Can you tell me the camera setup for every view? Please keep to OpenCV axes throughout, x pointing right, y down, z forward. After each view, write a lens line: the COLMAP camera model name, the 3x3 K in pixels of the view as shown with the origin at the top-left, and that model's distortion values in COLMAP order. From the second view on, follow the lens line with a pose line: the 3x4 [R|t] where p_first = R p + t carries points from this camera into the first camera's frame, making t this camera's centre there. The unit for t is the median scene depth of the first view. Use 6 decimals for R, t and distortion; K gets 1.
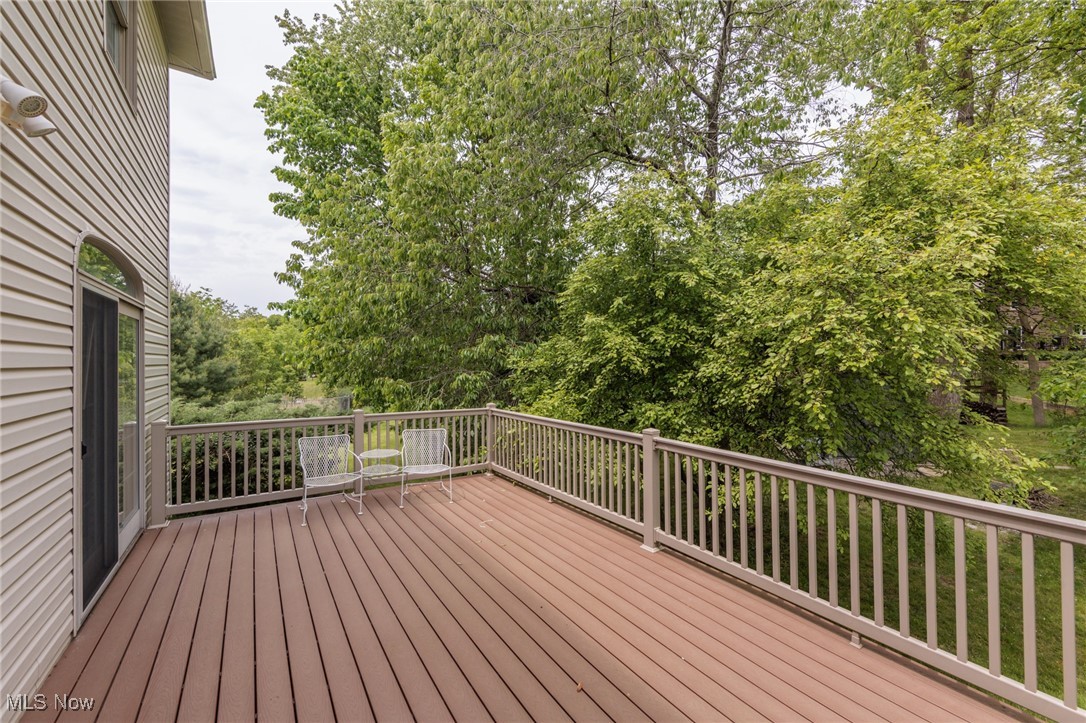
lens RADIAL K [[431.9, 0, 543.0], [0, 431.9, 361.5], [0, 0, 1]] dist [0.000122, 0.000214]
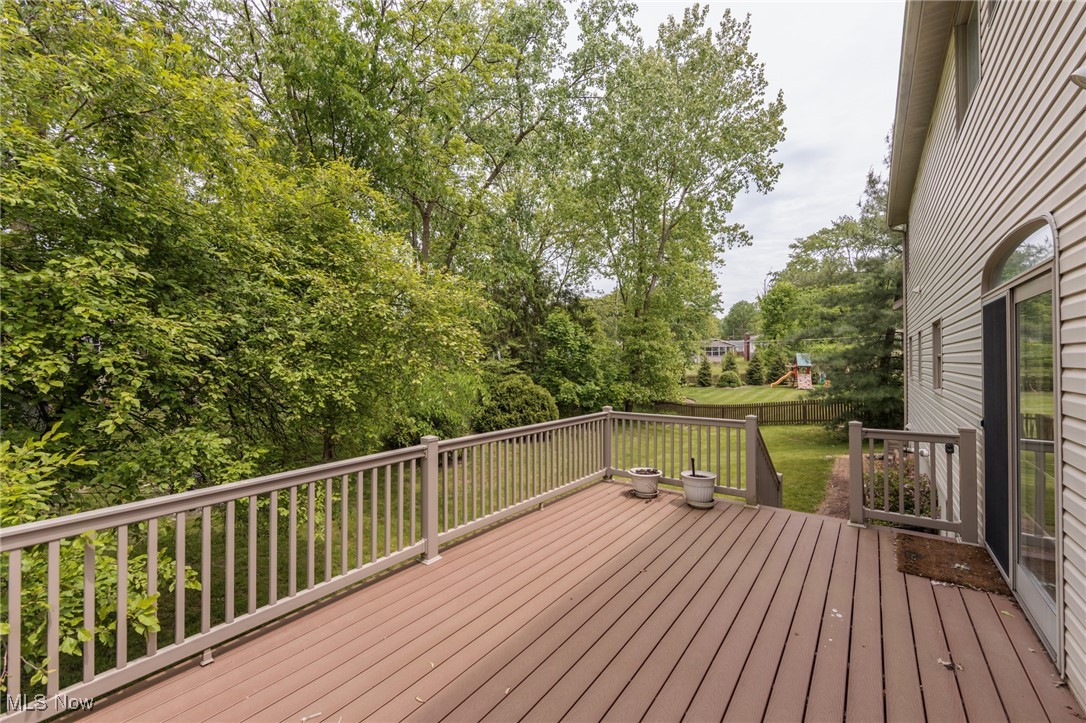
lens RADIAL K [[431.9, 0, 543.0], [0, 431.9, 361.5], [0, 0, 1]] dist [0.000122, 0.000214]
pose [[-0.327317, 0.002698, 0.944911, -0.643529], [0.004805, 0.999988, -0.001191, -0.006975], [-0.944902, 0.004150, -0.327326, 0.928464]]
